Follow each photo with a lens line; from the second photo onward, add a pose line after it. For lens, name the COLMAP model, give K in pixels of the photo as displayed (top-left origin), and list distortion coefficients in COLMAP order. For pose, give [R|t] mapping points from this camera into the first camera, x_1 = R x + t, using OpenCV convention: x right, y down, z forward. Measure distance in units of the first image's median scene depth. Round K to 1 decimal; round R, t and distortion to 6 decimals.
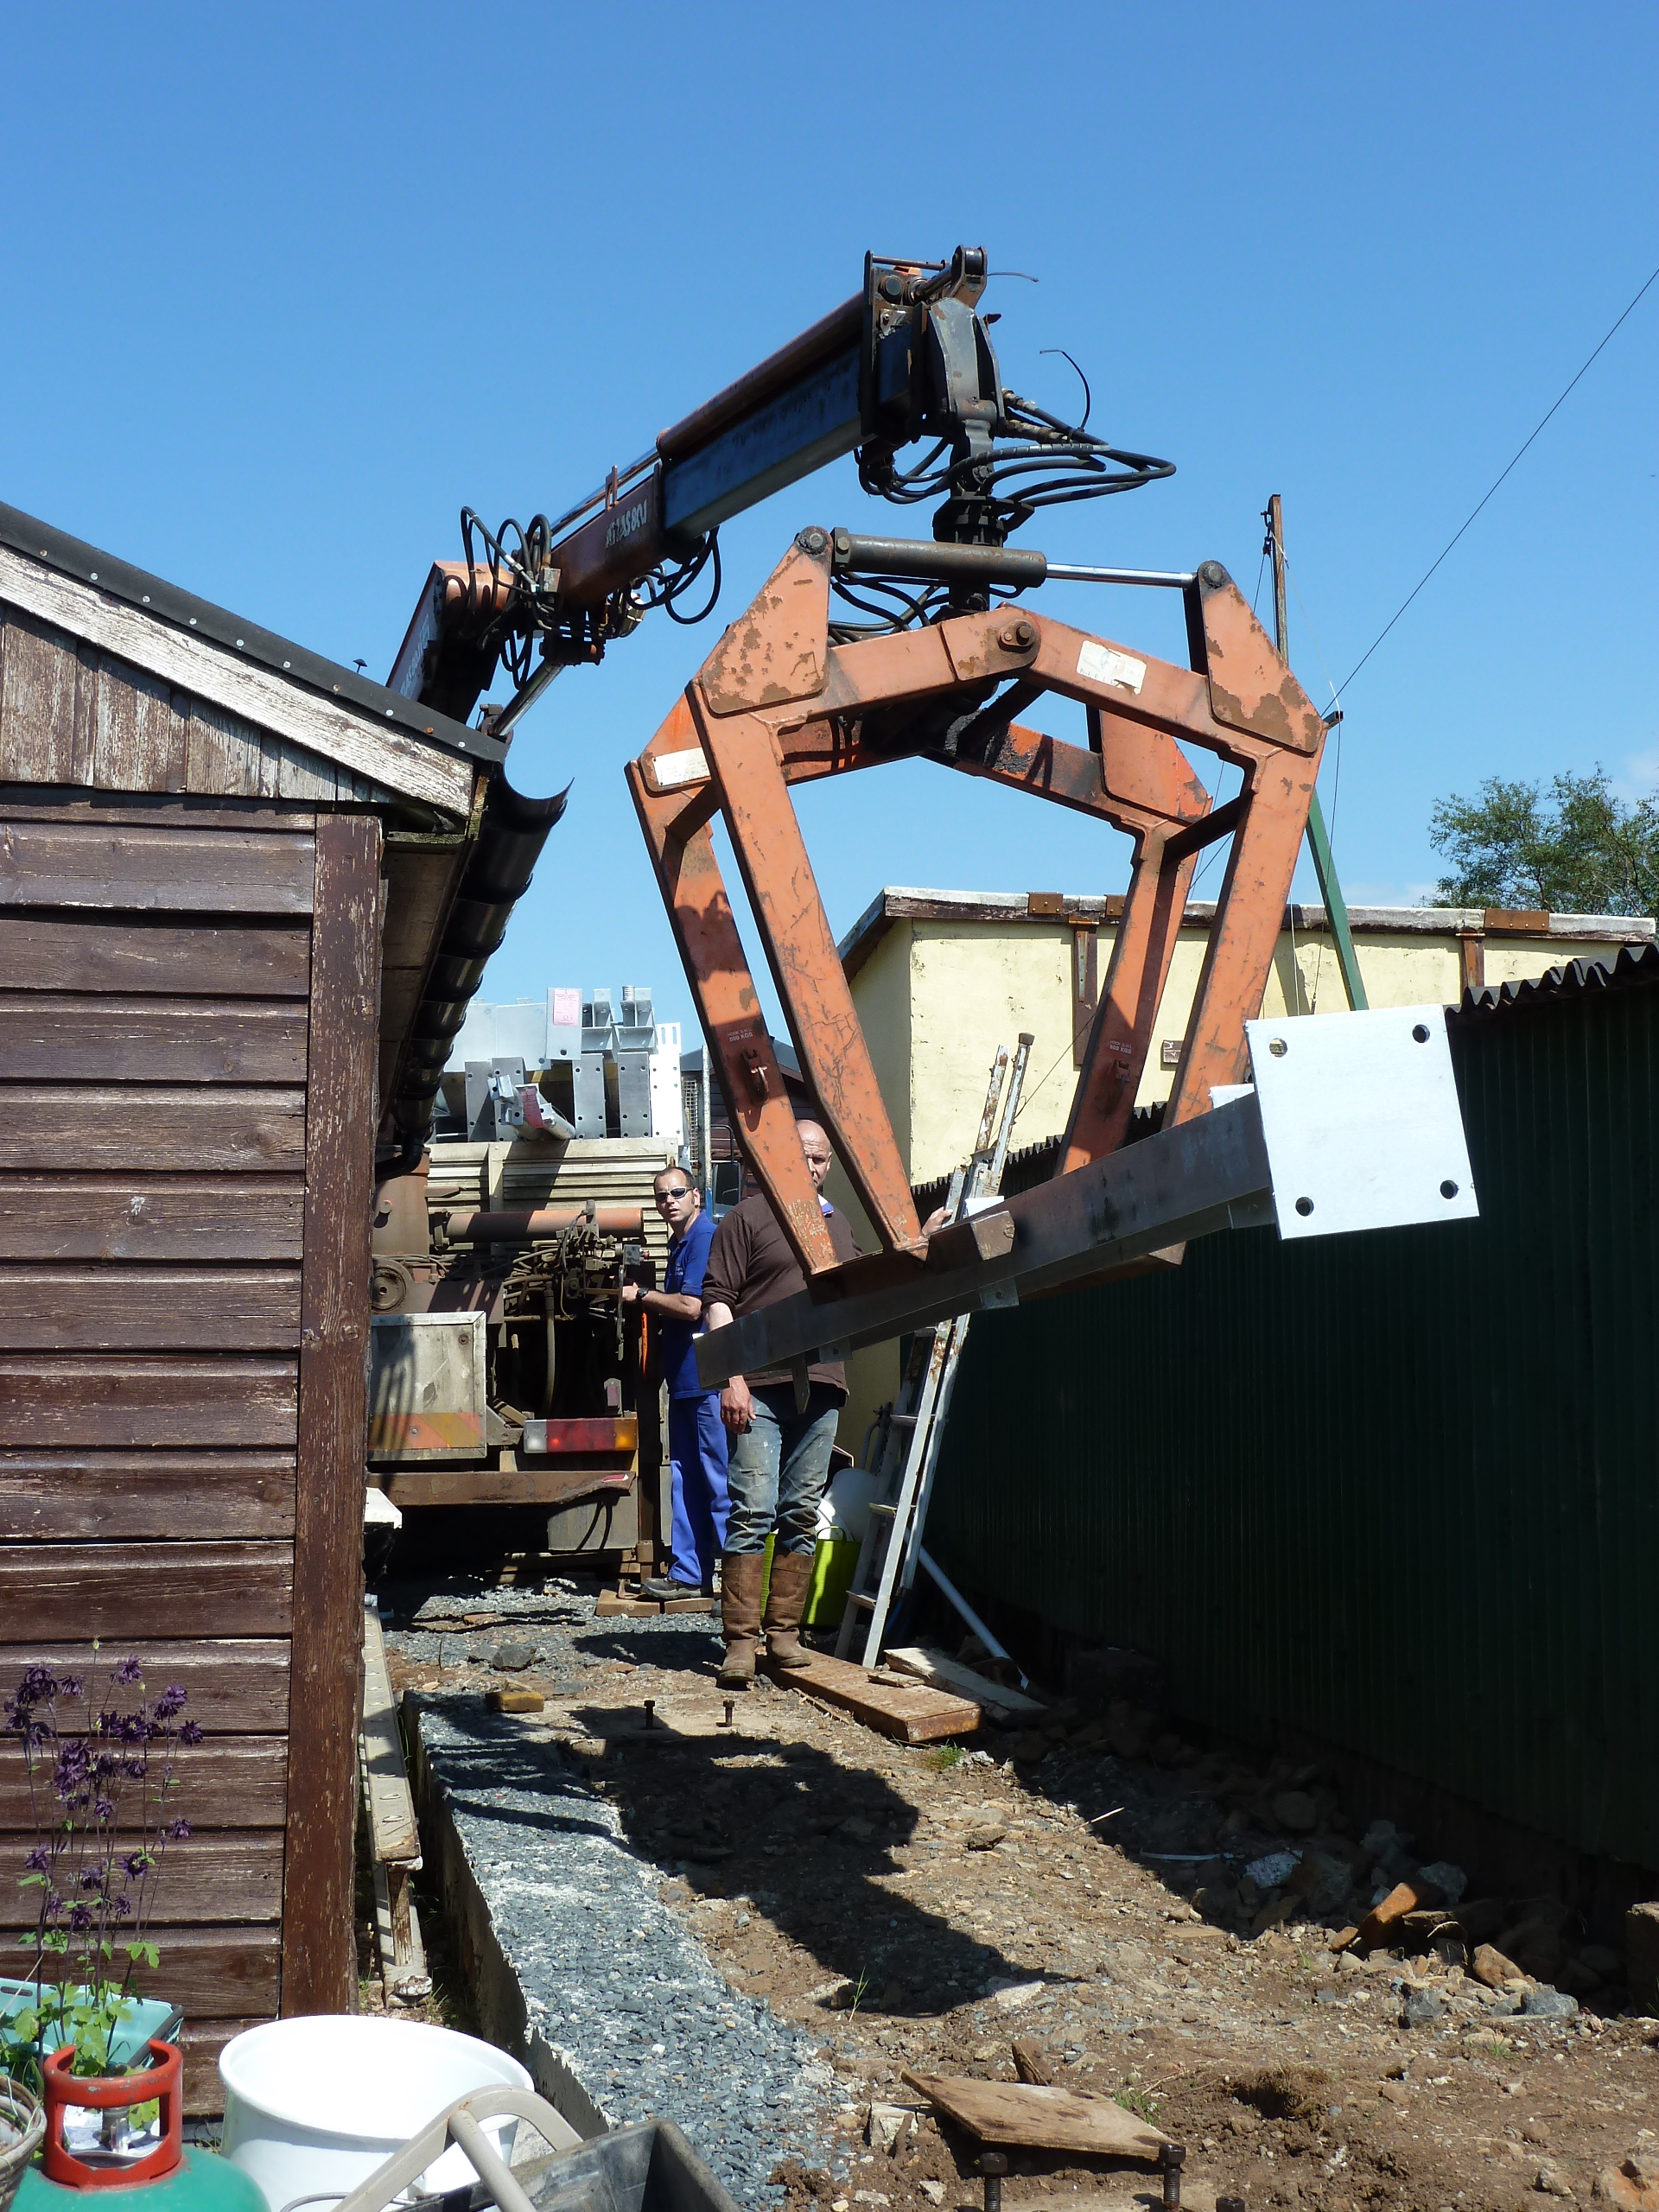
lens RADIAL K [[2721.8, 0, 836.2], [0, 2721.8, 1103.8], [0, 0, 1]] dist [-0.021592, 0.000000]
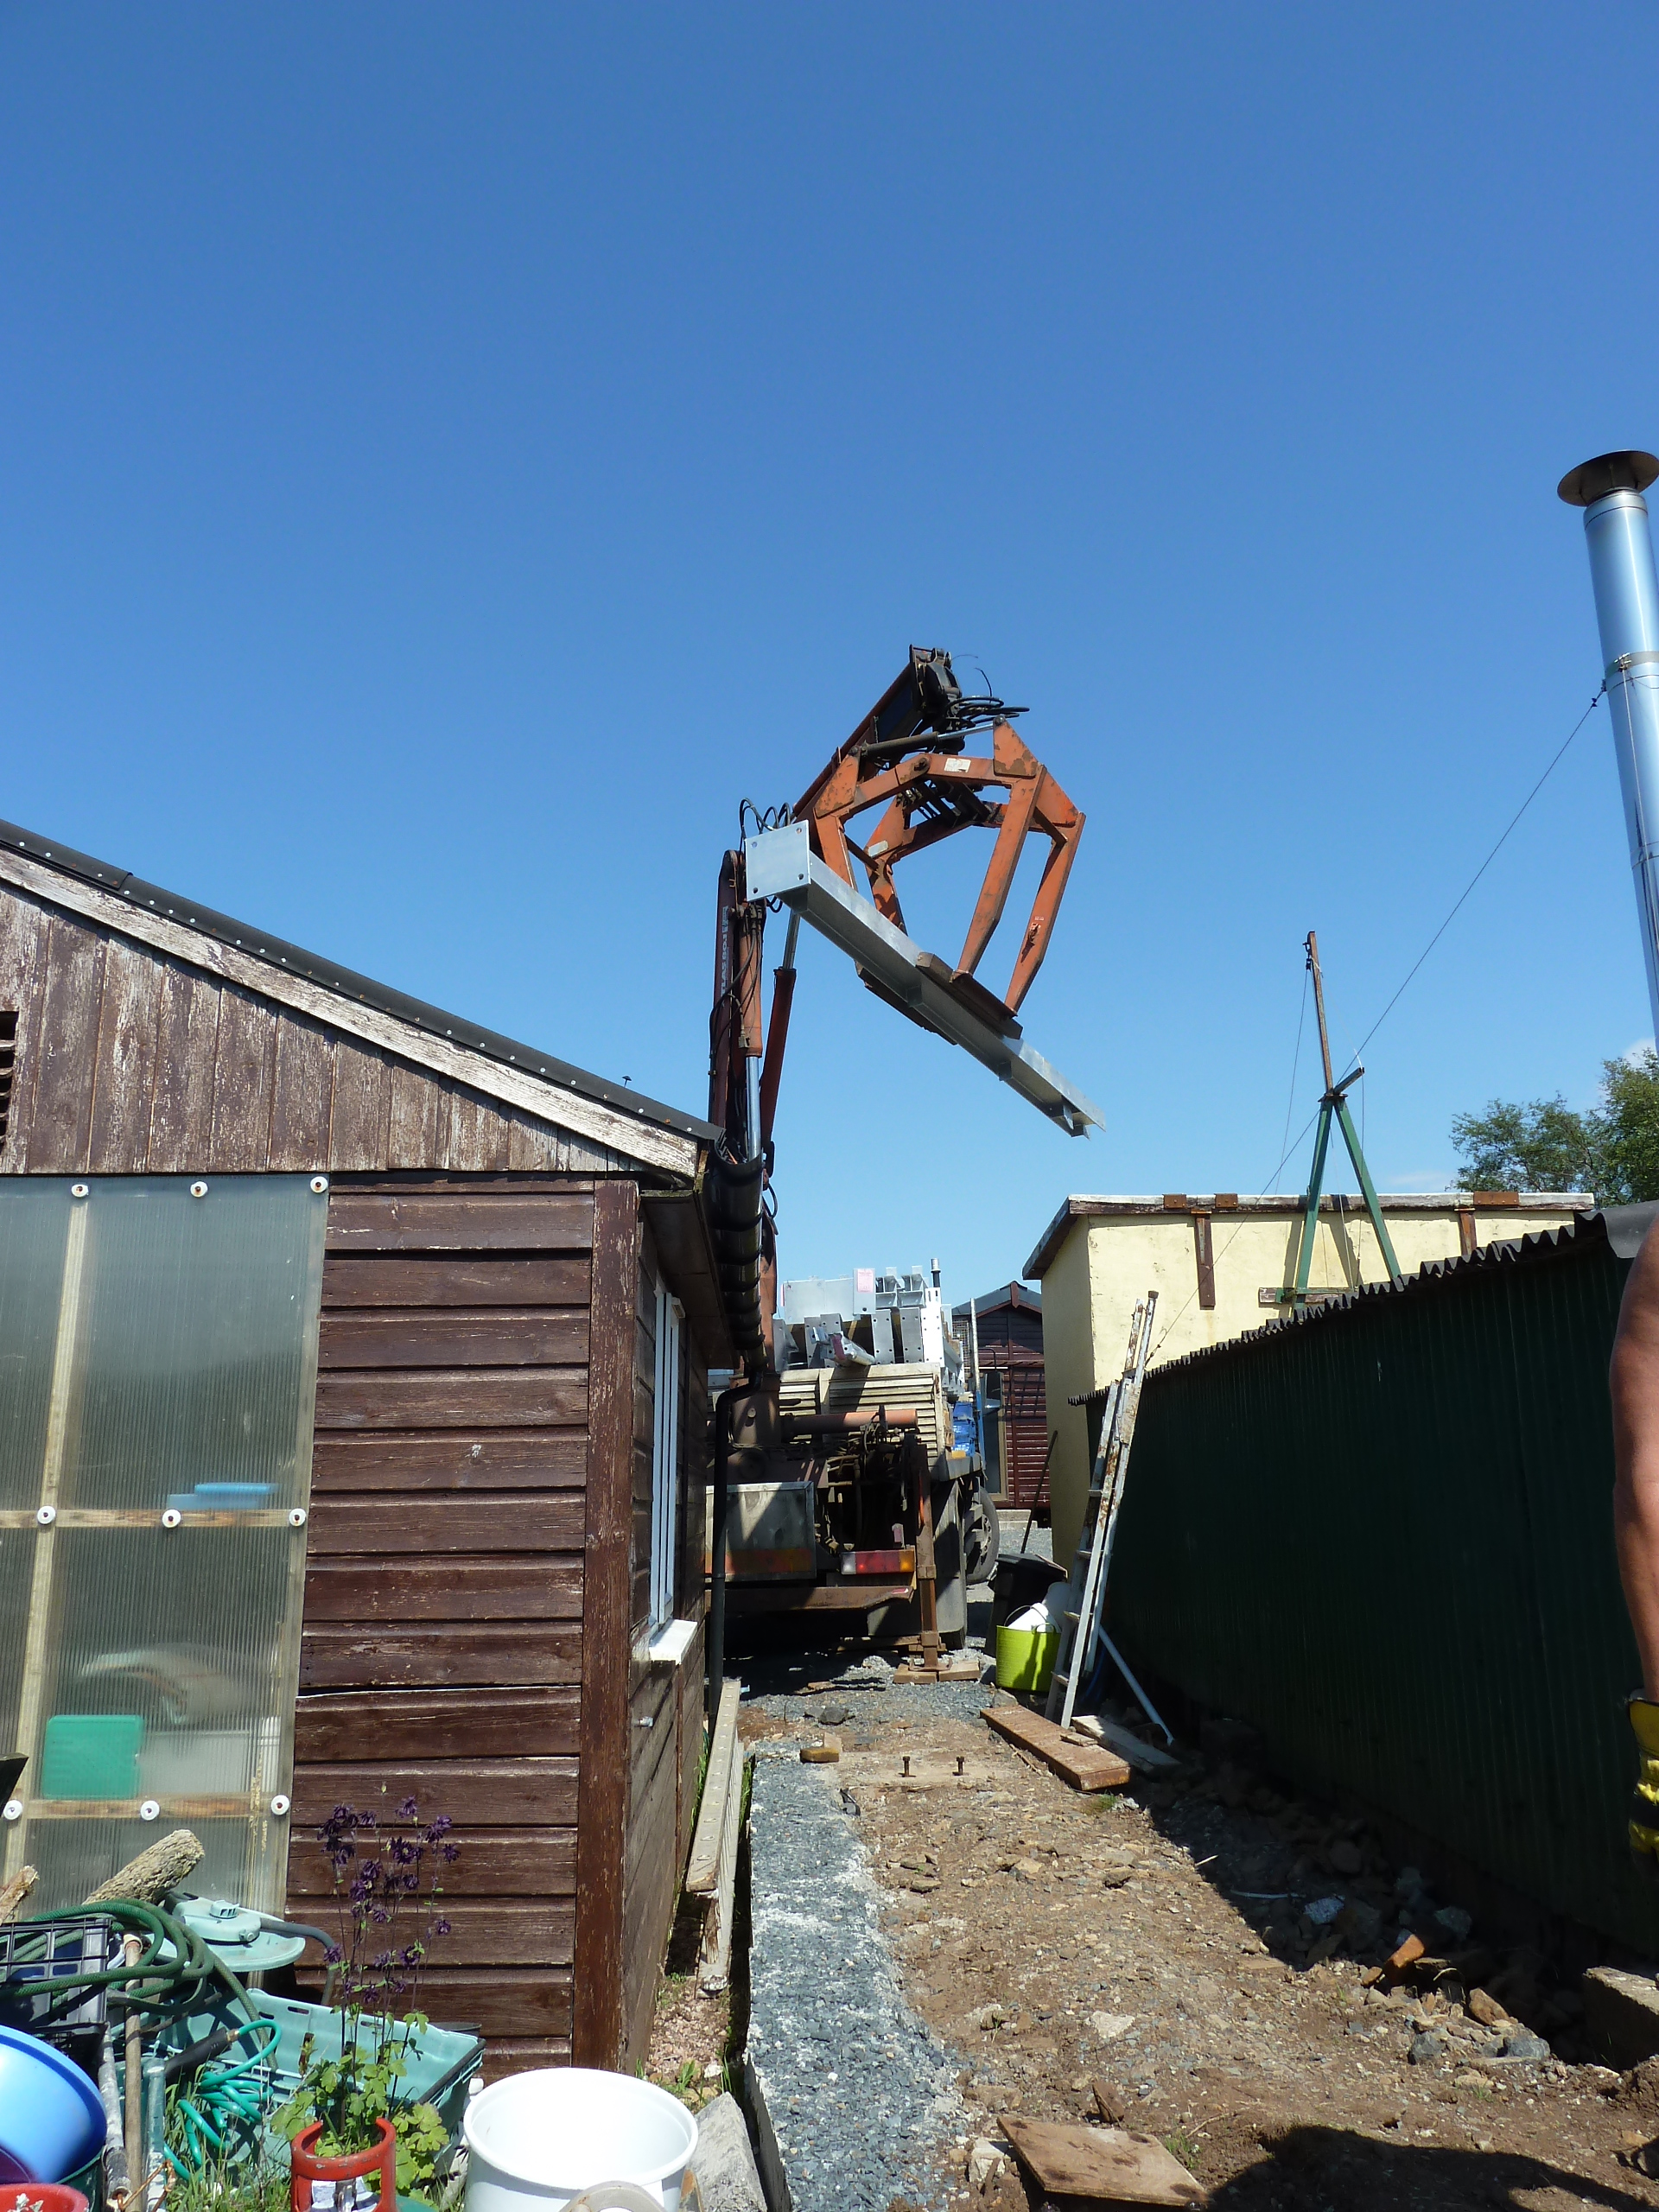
lens RADIAL K [[1674.2, 0, 821.9], [0, 1674.2, 1114.1], [0, 0, 1]] dist [-0.027671, 0.009161]
pose [[0.987673, -0.049314, -0.148560, 0.062928], [0.030116, 0.991212, -0.128807, -0.018708], [0.153606, 0.122745, 0.980479, 0.102804]]
